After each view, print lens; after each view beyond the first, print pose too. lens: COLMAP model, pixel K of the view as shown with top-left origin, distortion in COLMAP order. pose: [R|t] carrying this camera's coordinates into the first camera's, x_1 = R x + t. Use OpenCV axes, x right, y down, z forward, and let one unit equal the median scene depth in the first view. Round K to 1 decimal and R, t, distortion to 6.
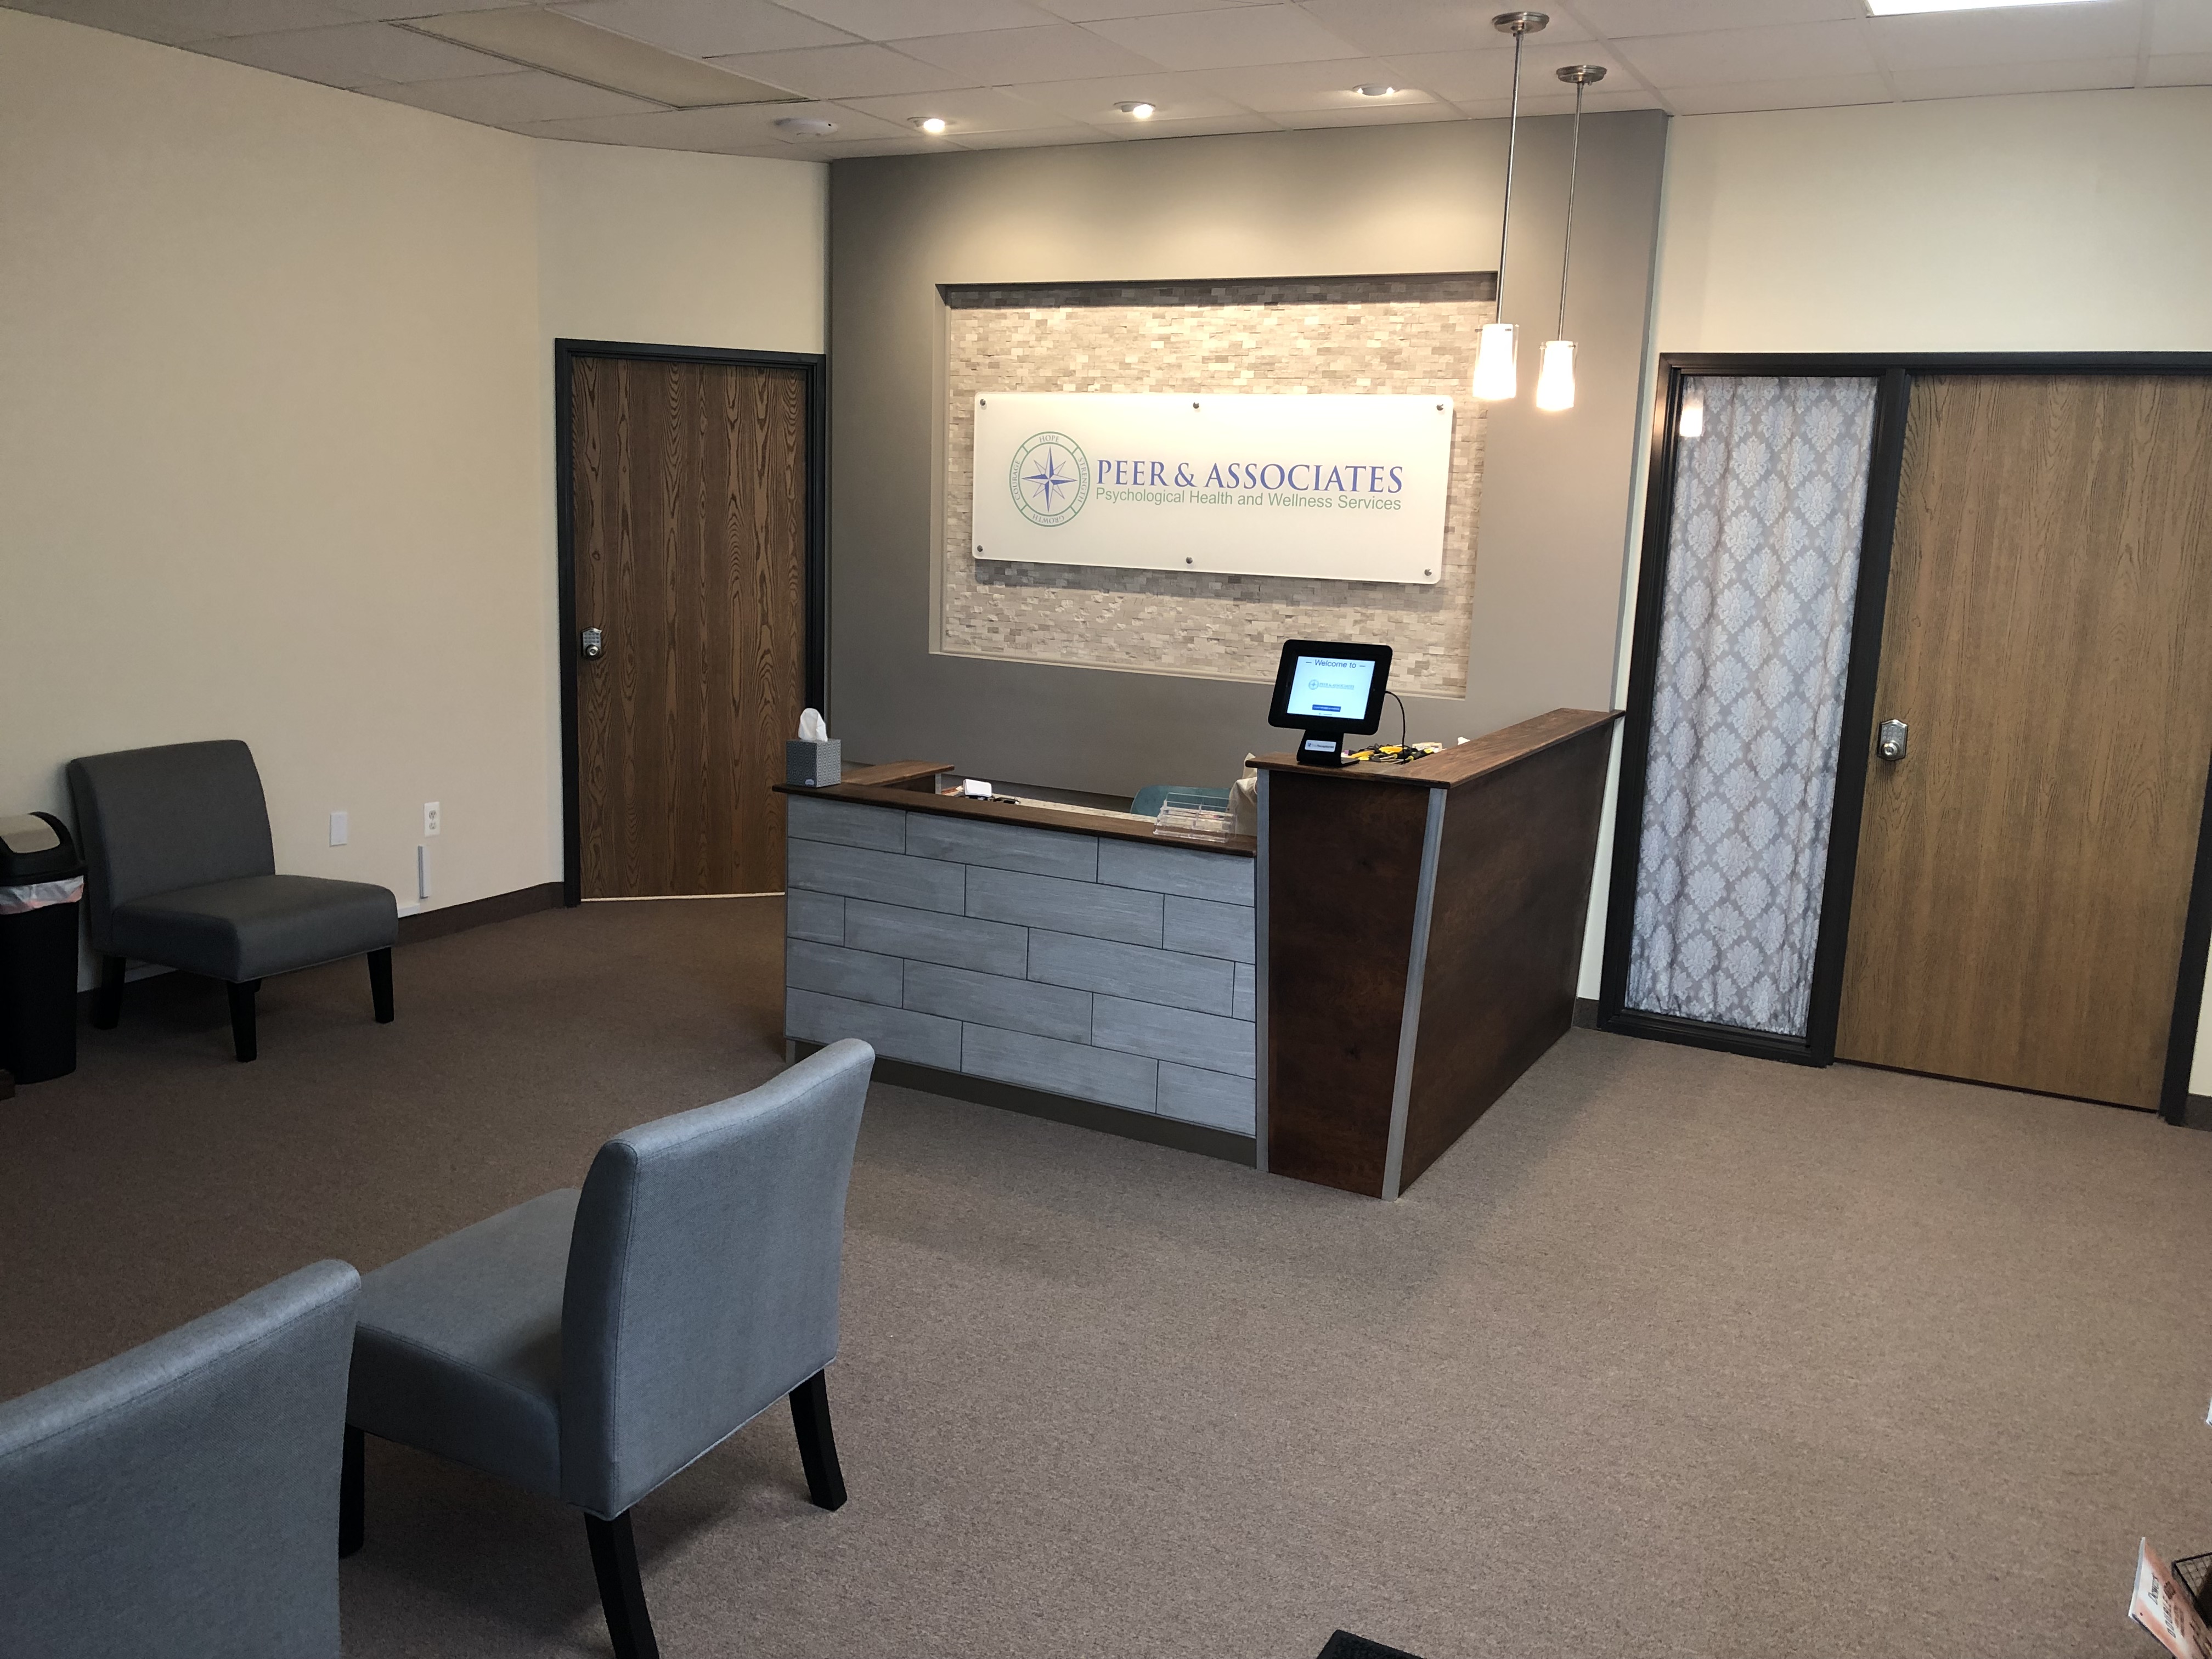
lens RADIAL K [[1812.7, 0, 1105.8], [0, 1812.7, 835.2], [0, 0, 1]] dist [0.051045, -0.041850]
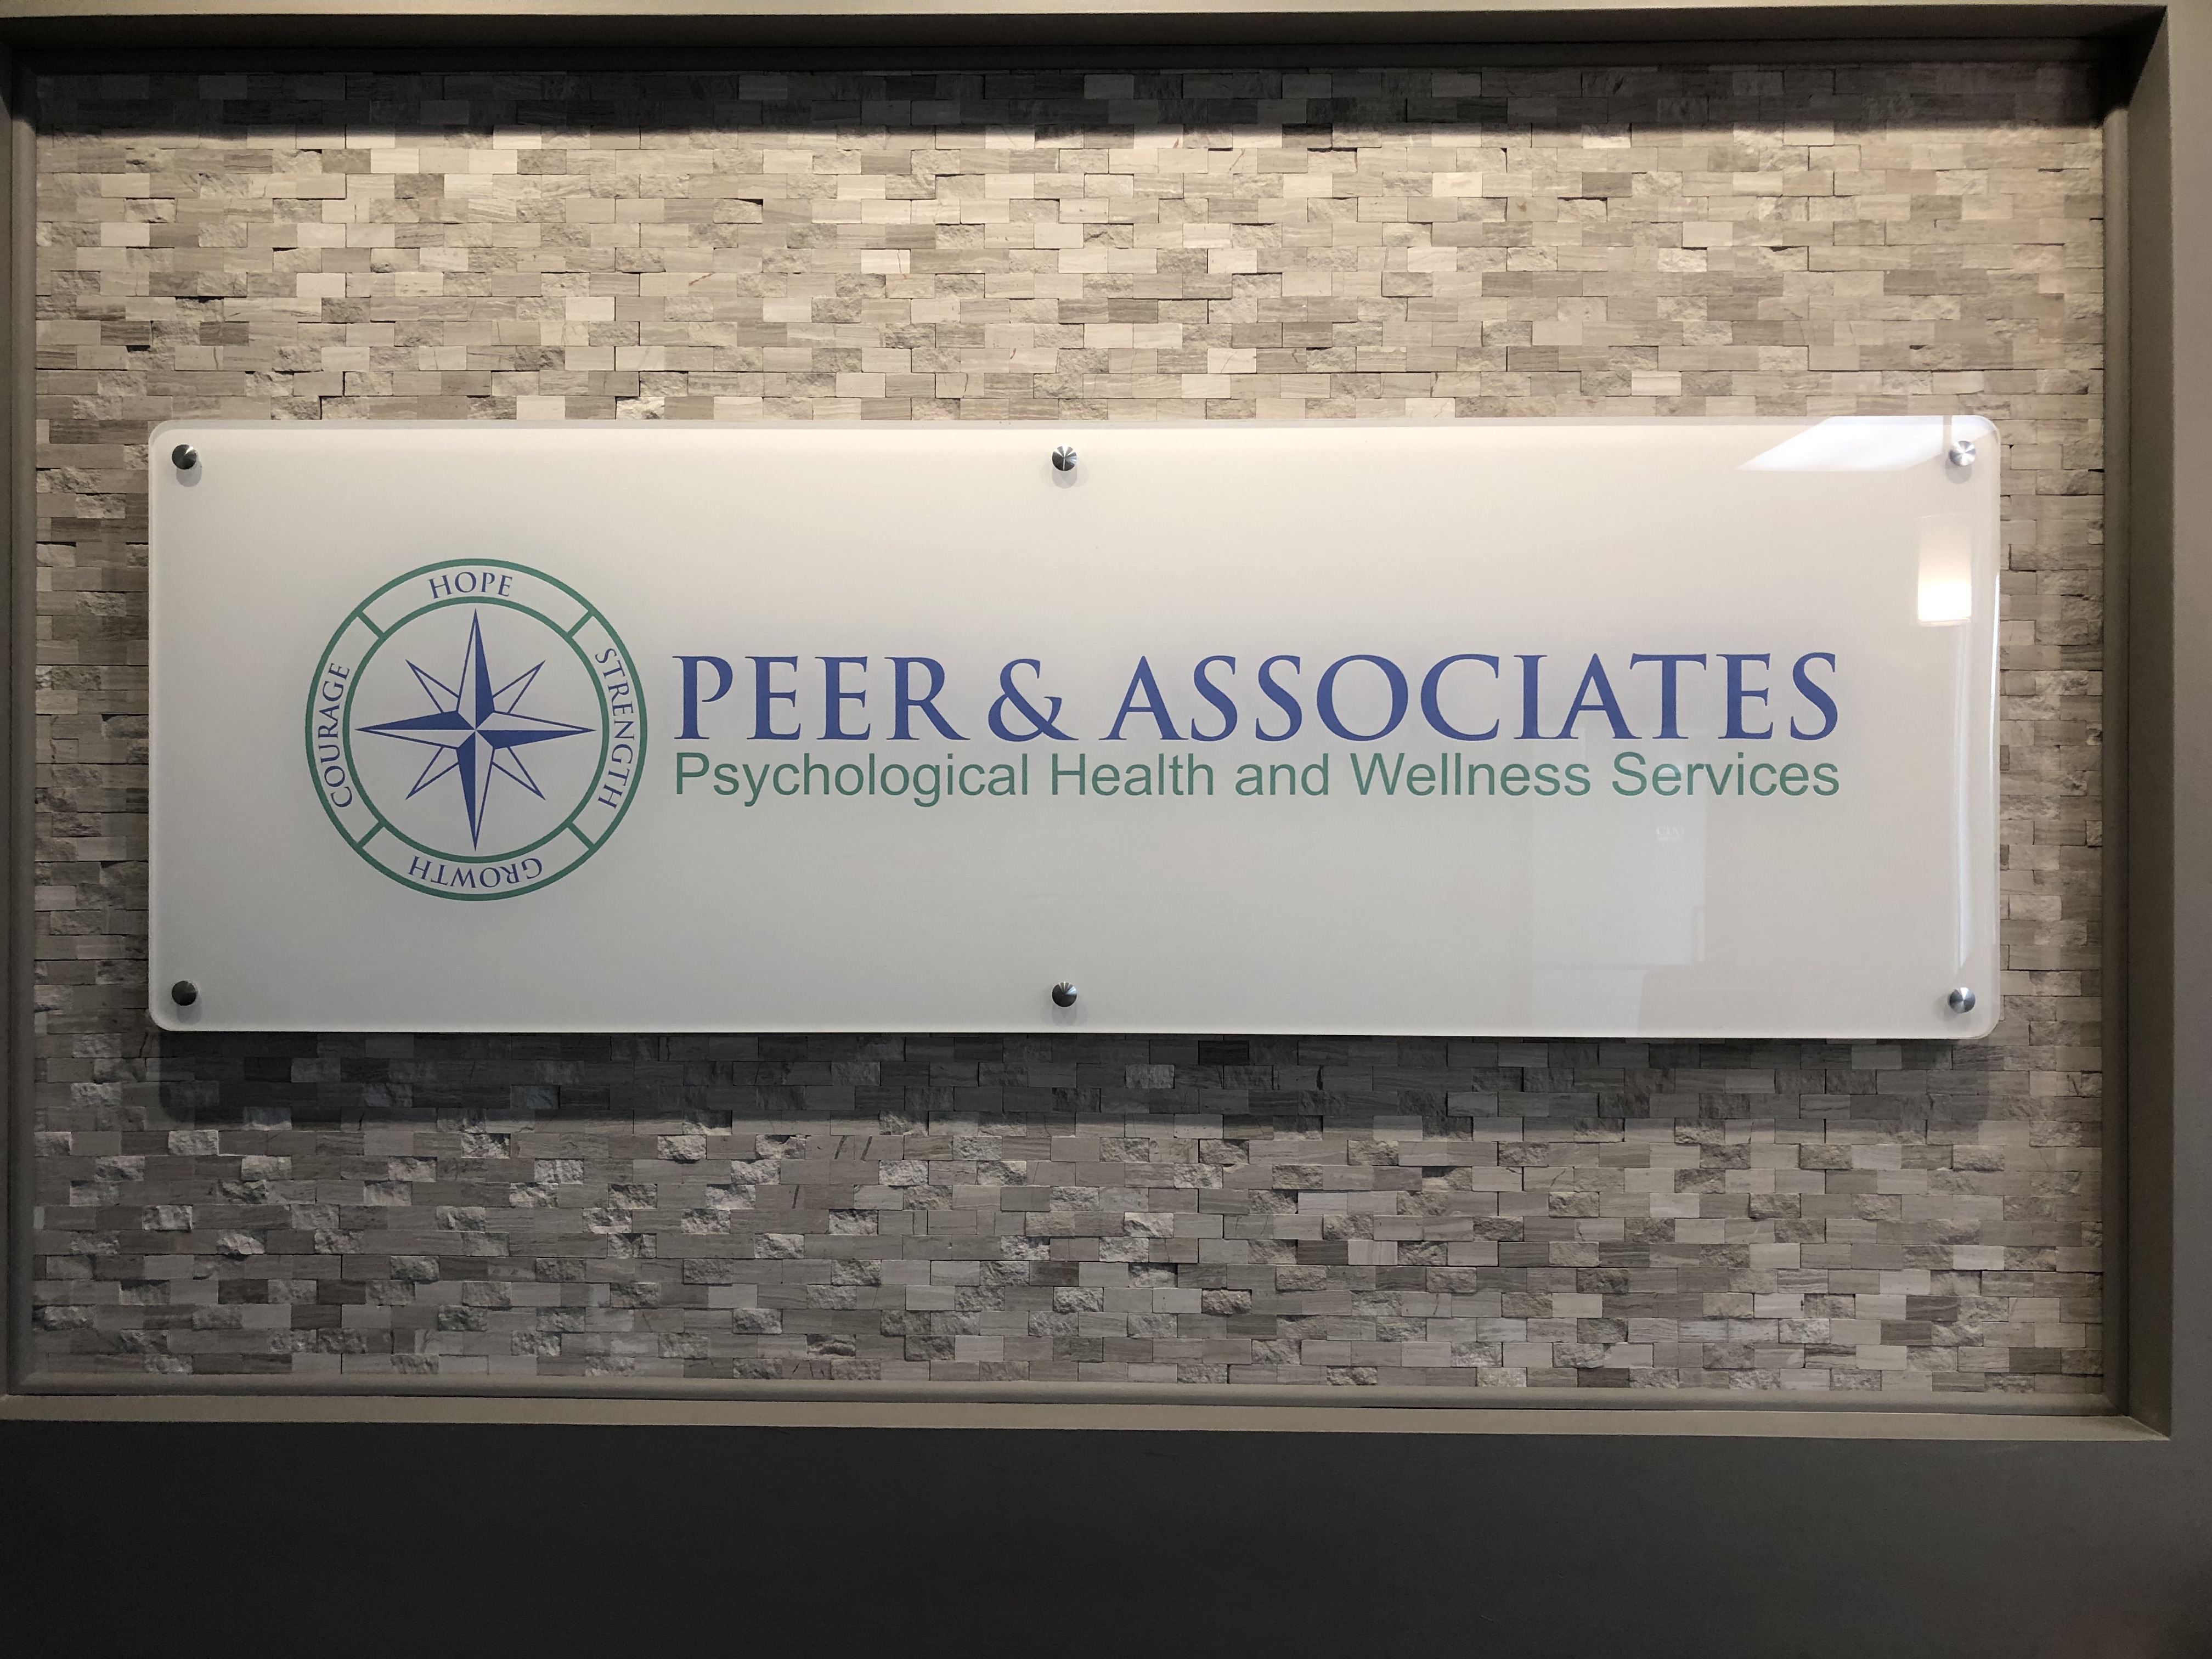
lens RADIAL K [[1812.7, 0, 1112.0], [0, 1812.7, 819.1], [0, 0, 1]] dist [0.051045, -0.041850]
pose [[0.892064, -0.030702, 0.450866, -0.072381], [0.111976, 0.981594, -0.154709, -0.134157], [-0.437817, 0.188496, 0.879082, 0.745548]]
